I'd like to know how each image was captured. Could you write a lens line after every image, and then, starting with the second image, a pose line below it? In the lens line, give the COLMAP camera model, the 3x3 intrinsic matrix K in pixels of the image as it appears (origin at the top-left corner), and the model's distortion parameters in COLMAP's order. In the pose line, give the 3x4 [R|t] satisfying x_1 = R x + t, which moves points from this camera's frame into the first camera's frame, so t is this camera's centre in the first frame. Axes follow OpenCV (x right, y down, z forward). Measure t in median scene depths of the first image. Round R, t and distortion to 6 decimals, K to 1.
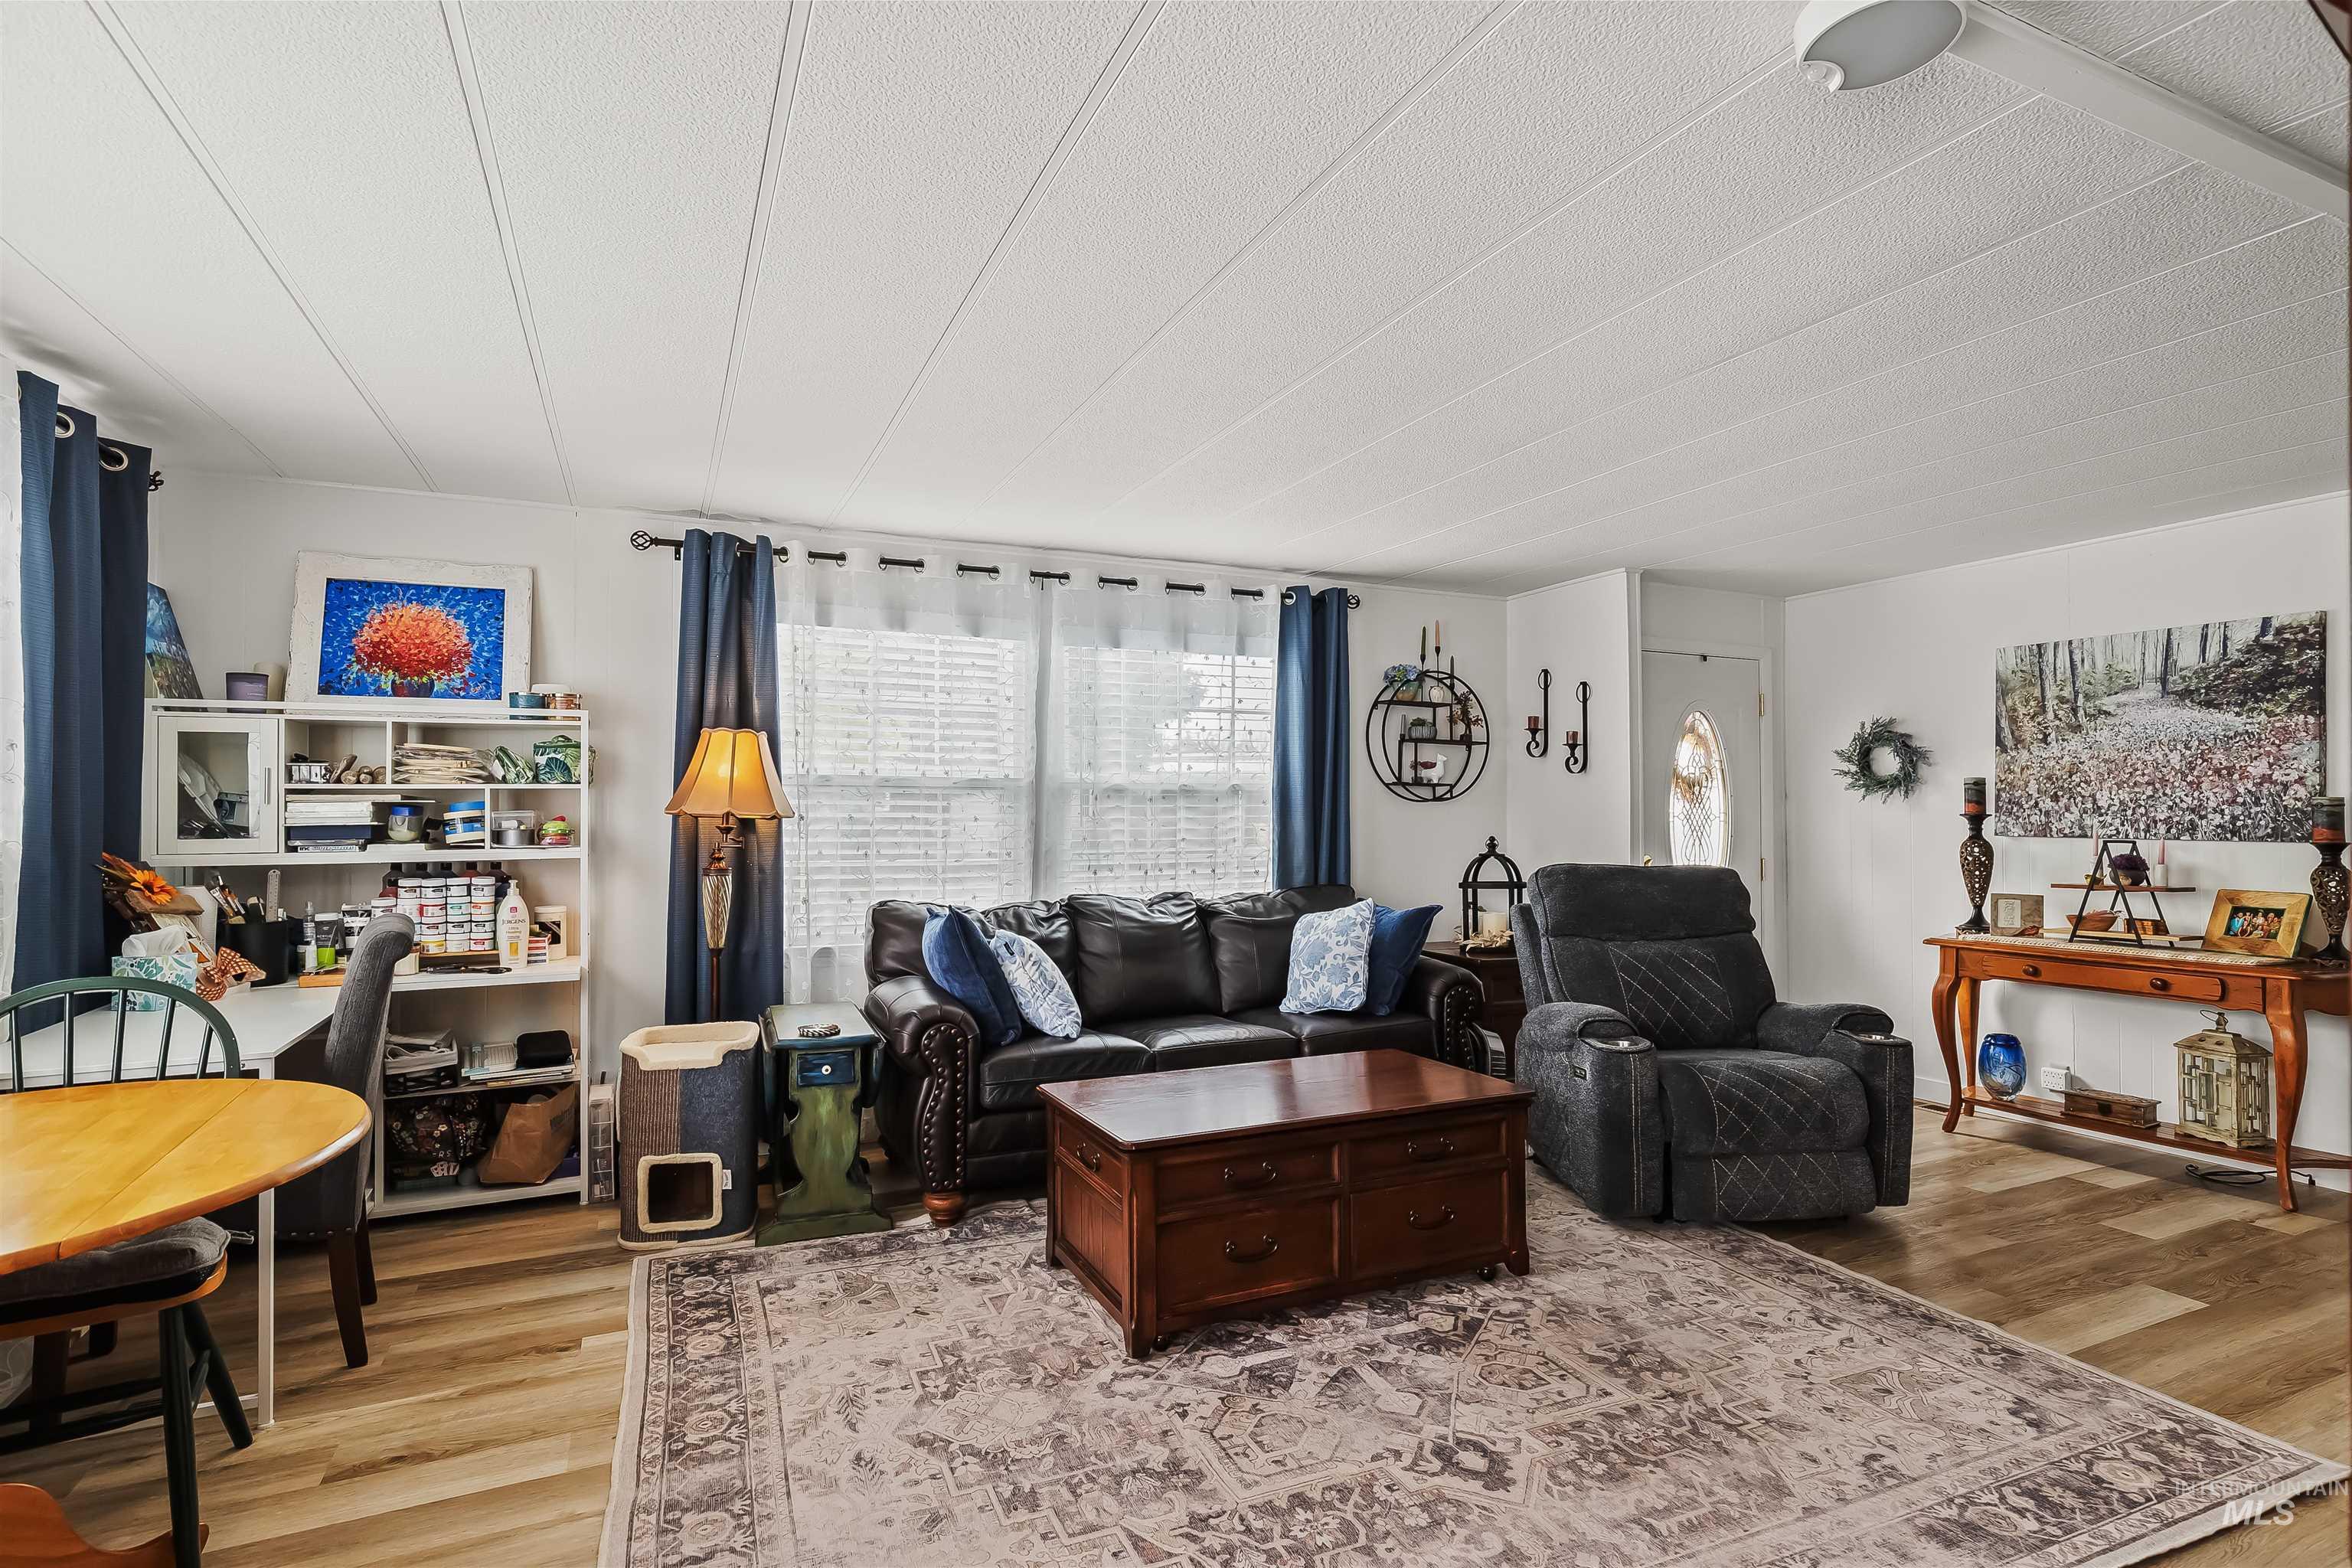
lens RADIAL K [[1160.5, 0, 1183.3], [0, 1160.5, 791.8], [0, 0, 1]] dist [-0.011995, 0.004134]
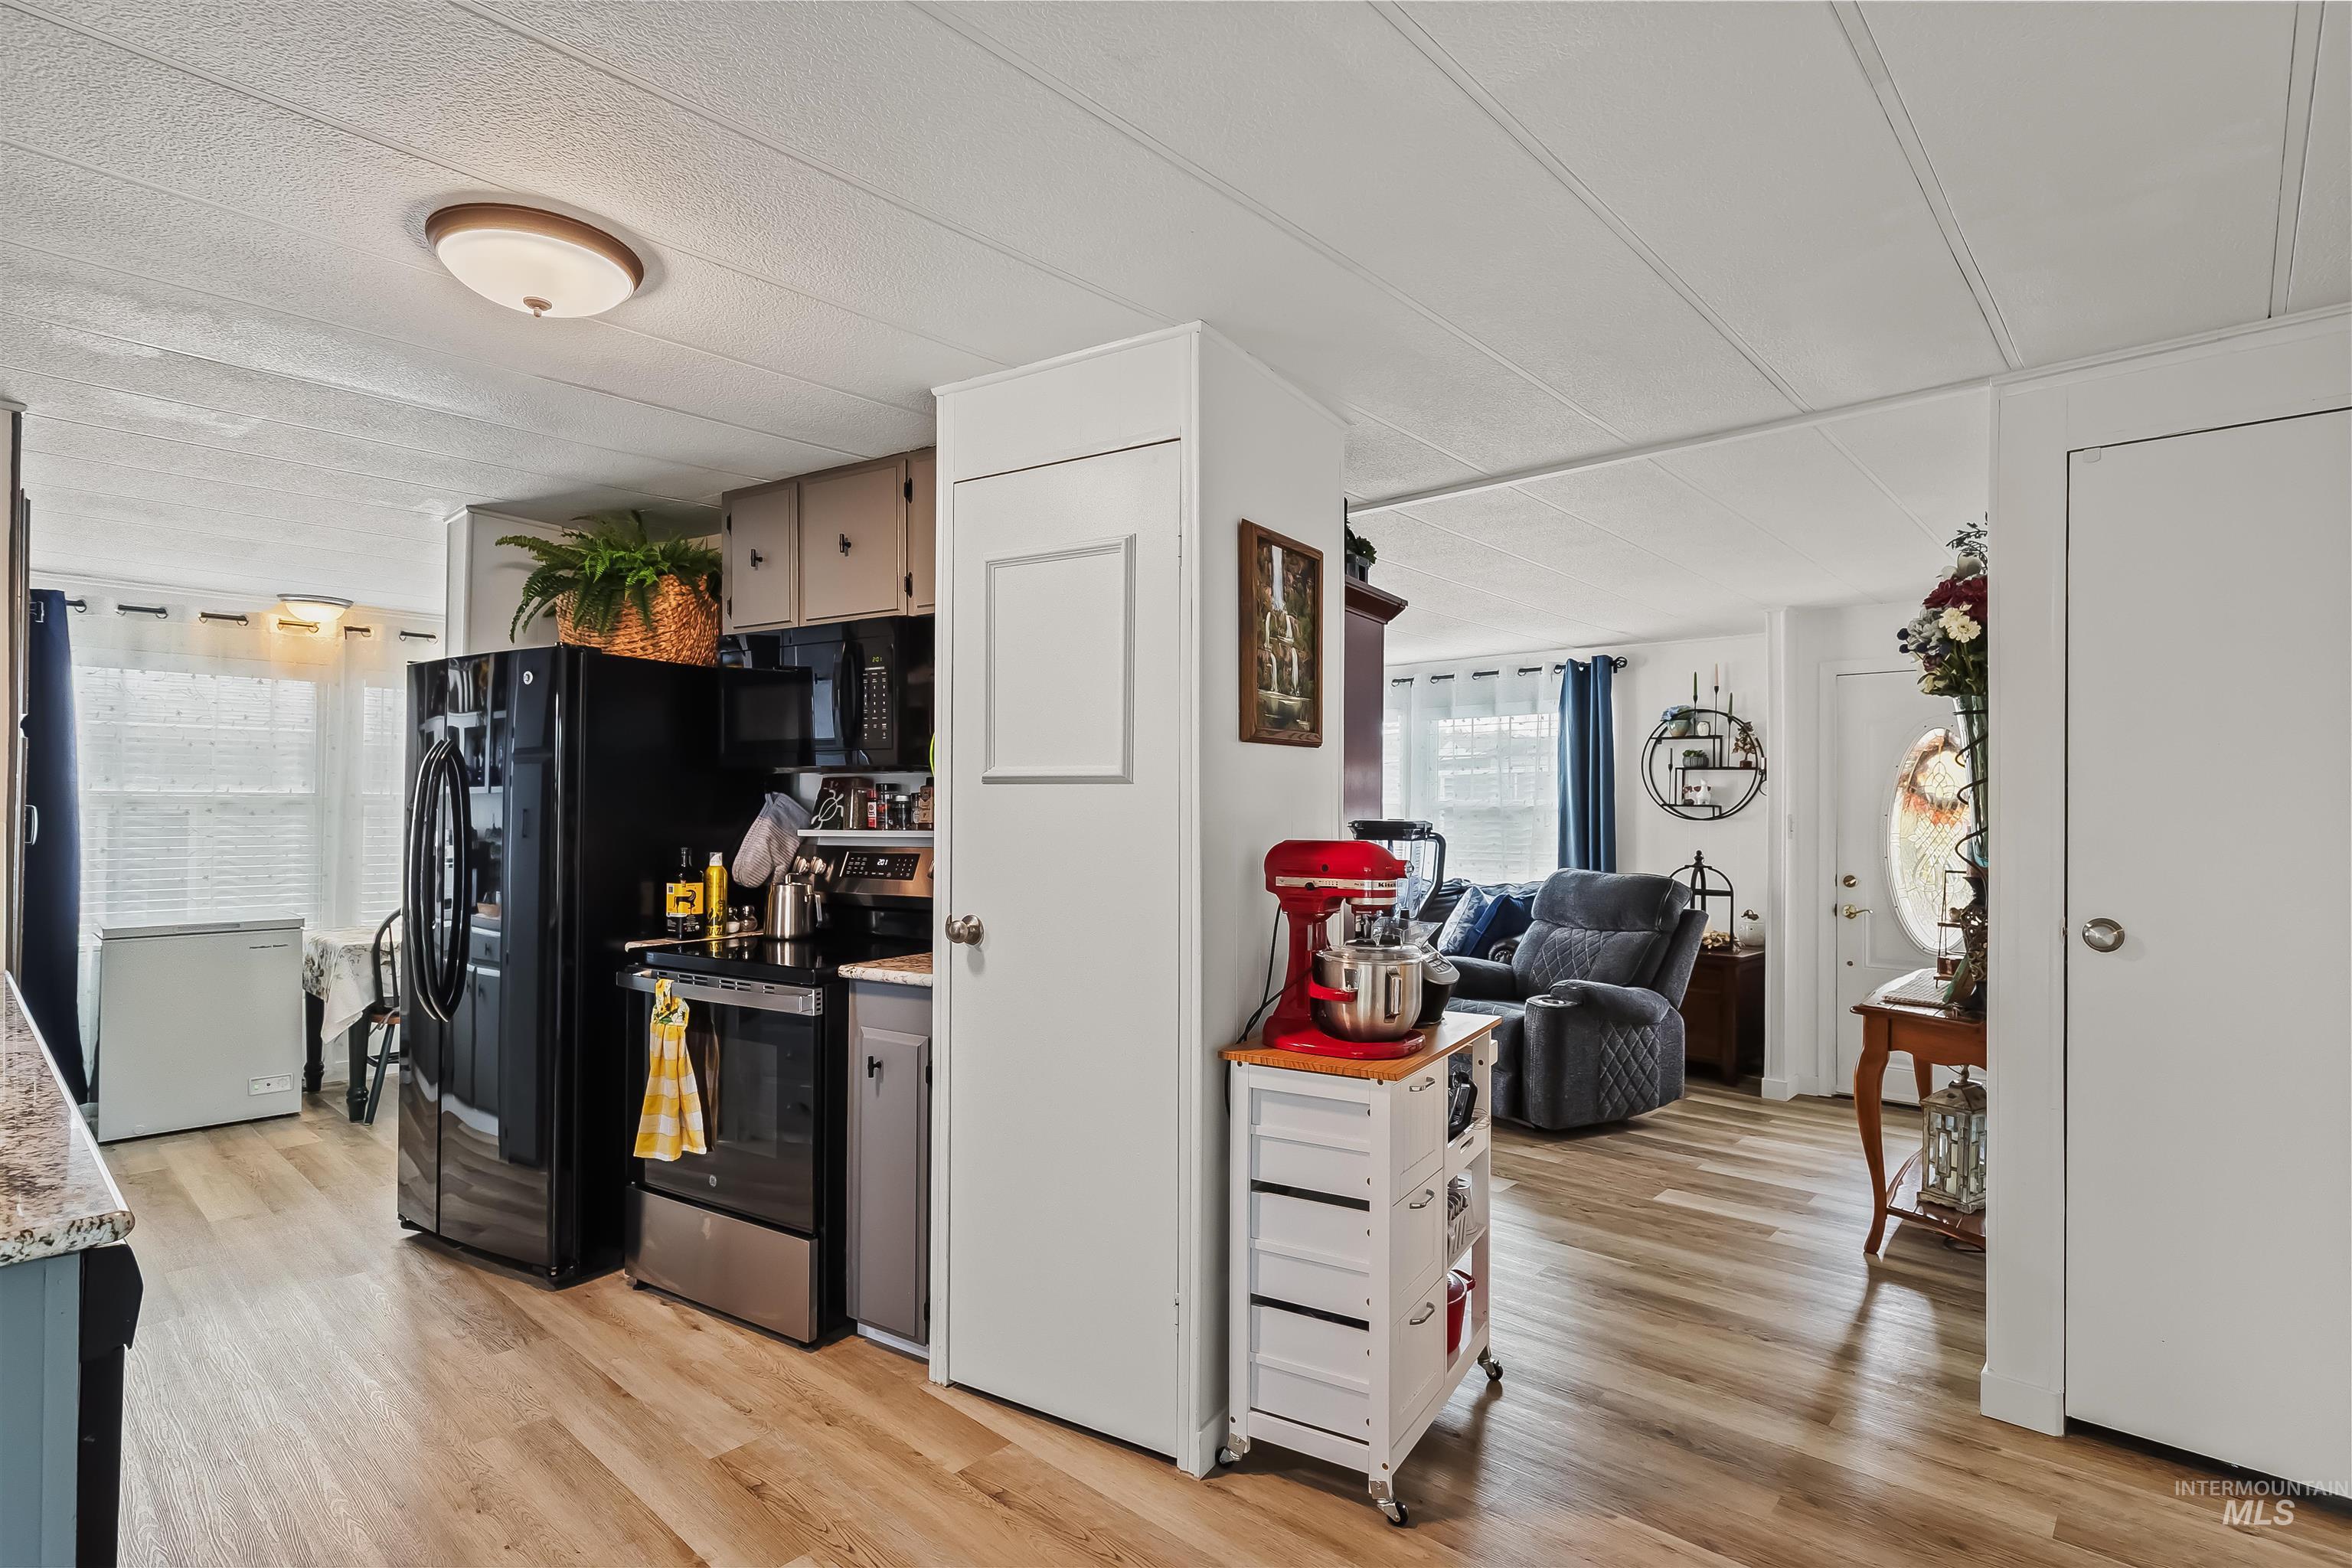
lens RADIAL K [[1160.5, 0, 1183.3], [0, 1160.5, 791.8], [0, 0, 1]] dist [-0.011995, 0.004134]
pose [[0.393856, -0.012003, -0.919094, 1.428608], [0.008232, 0.999921, -0.009531, -0.017382], [0.919135, -0.003812, 0.393923, 0.076066]]
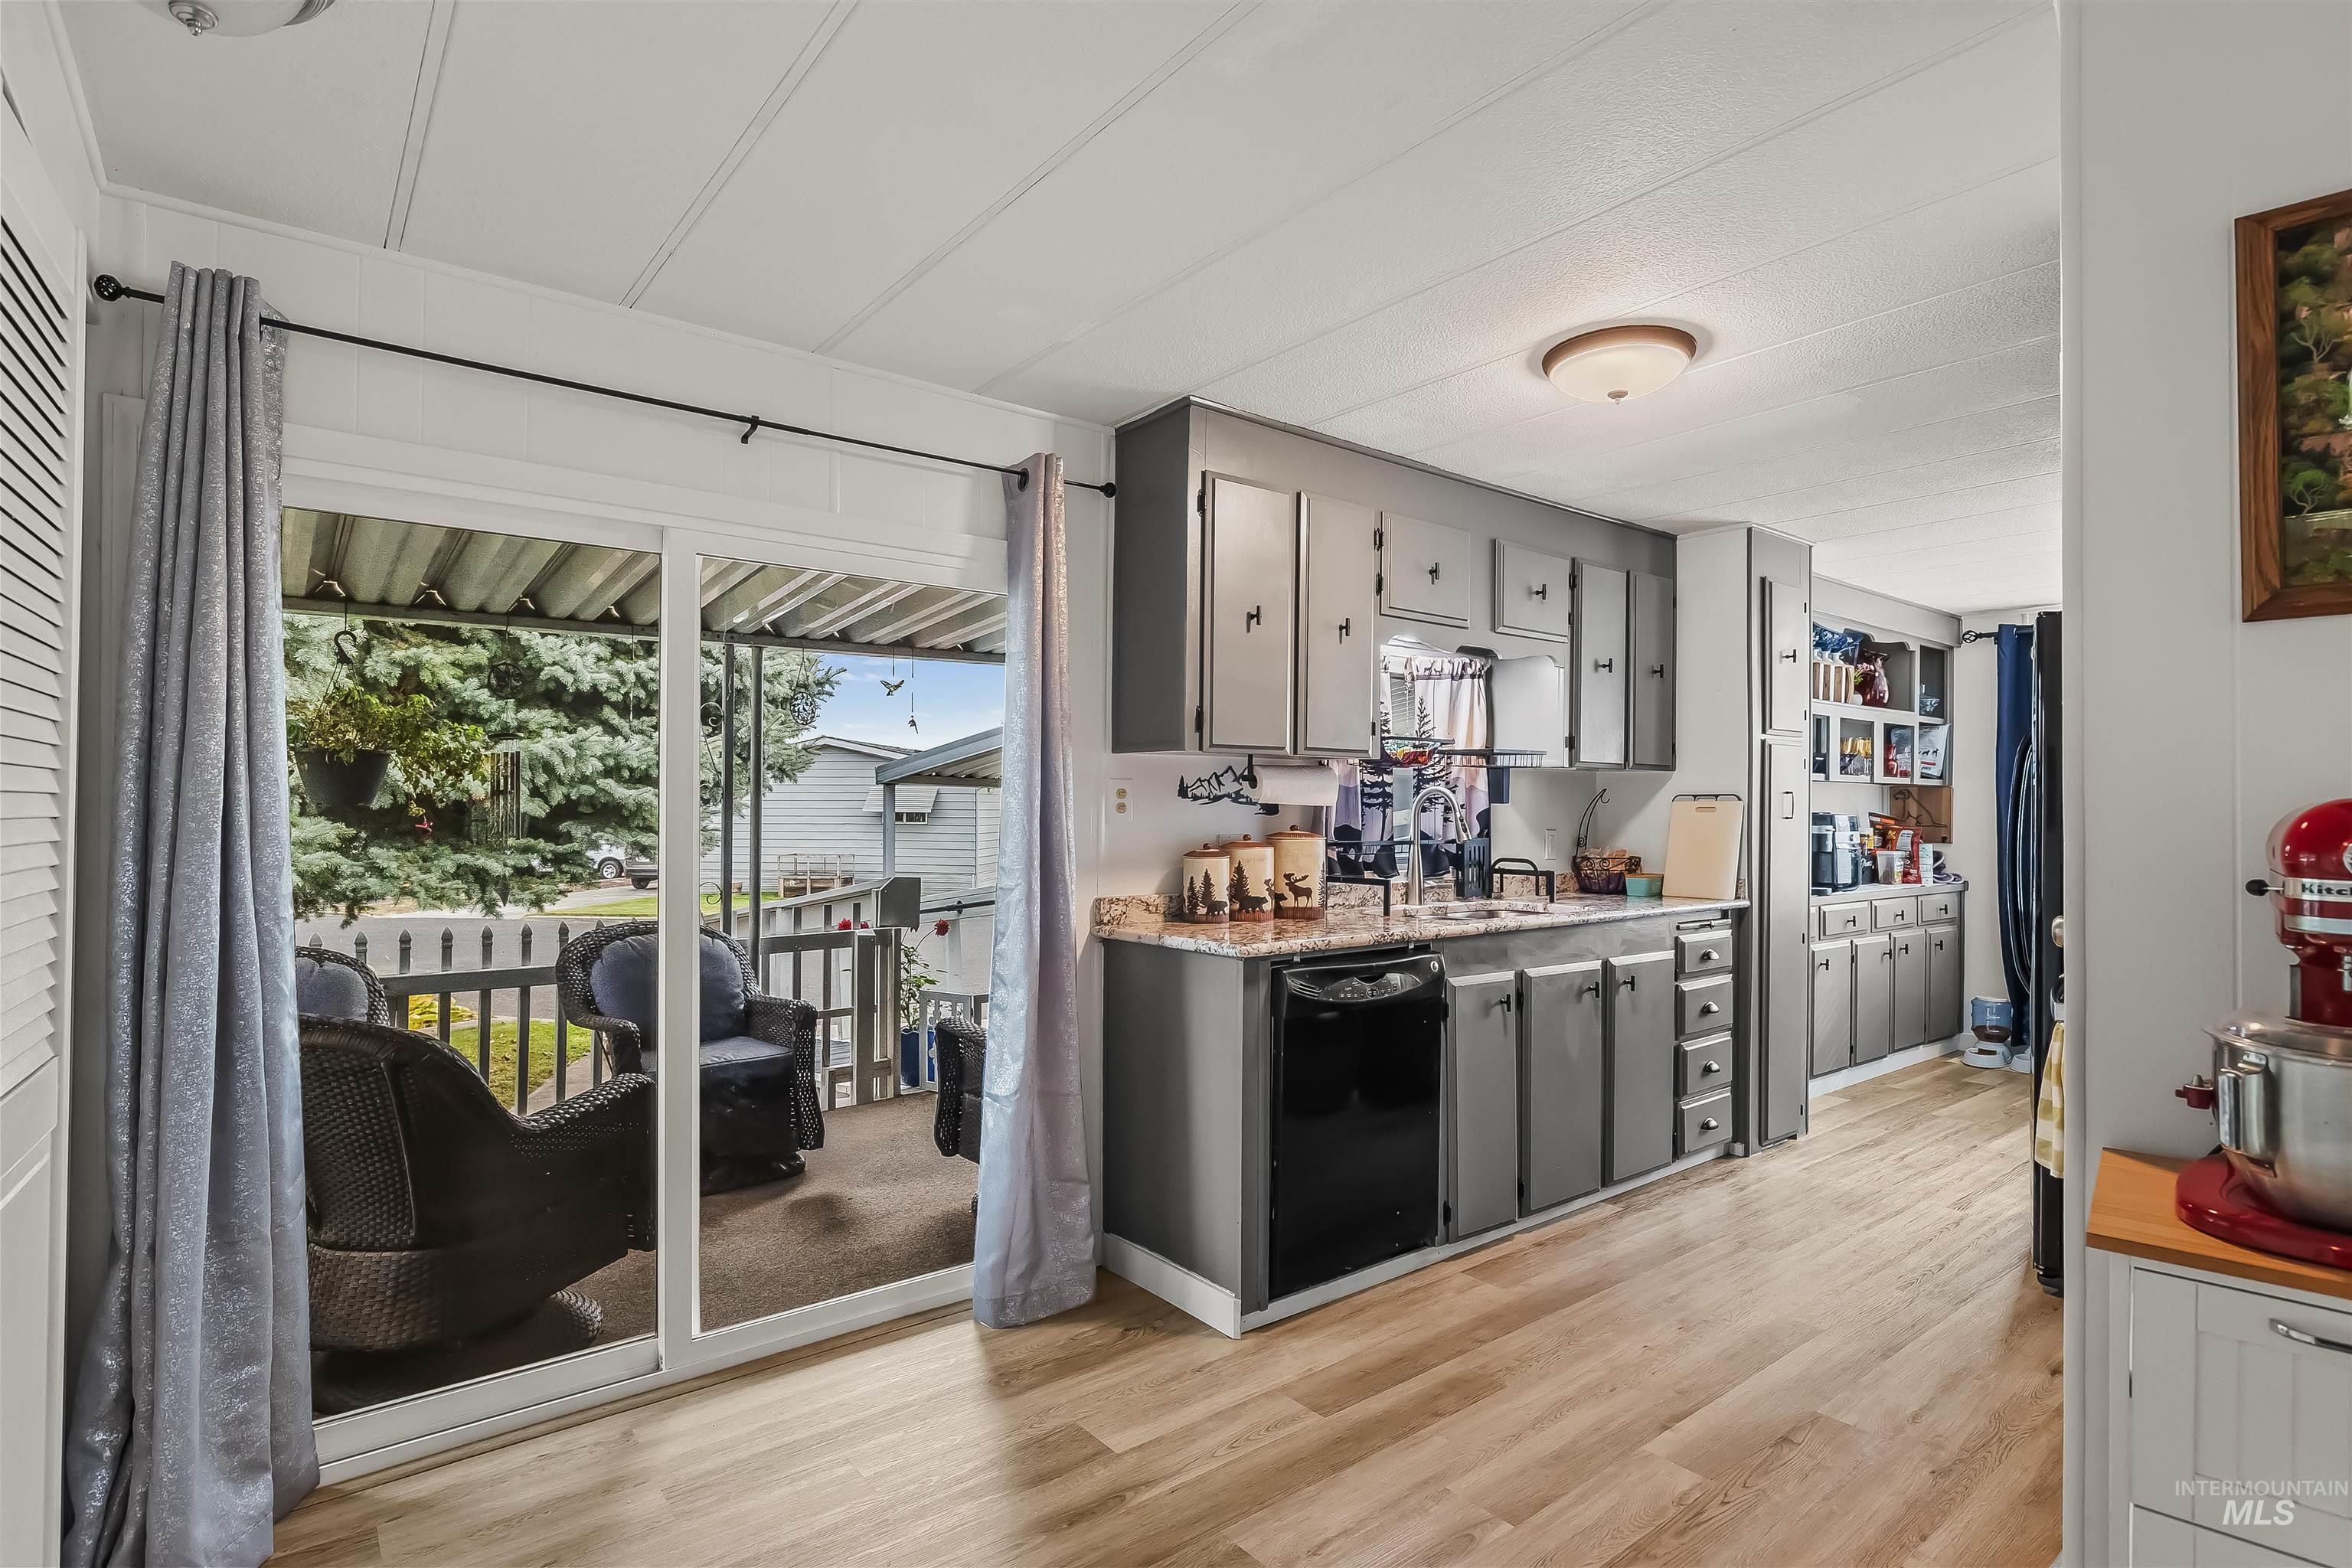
lens RADIAL K [[1160.5, 0, 1183.3], [0, 1160.5, 791.8], [0, 0, 1]] dist [-0.011995, 0.004134]
pose [[-0.972406, -0.013298, -0.232916, 1.257611], [-0.007523, 0.999642, -0.025665, 0.009921], [0.233174, -0.023205, -0.972158, 0.586307]]
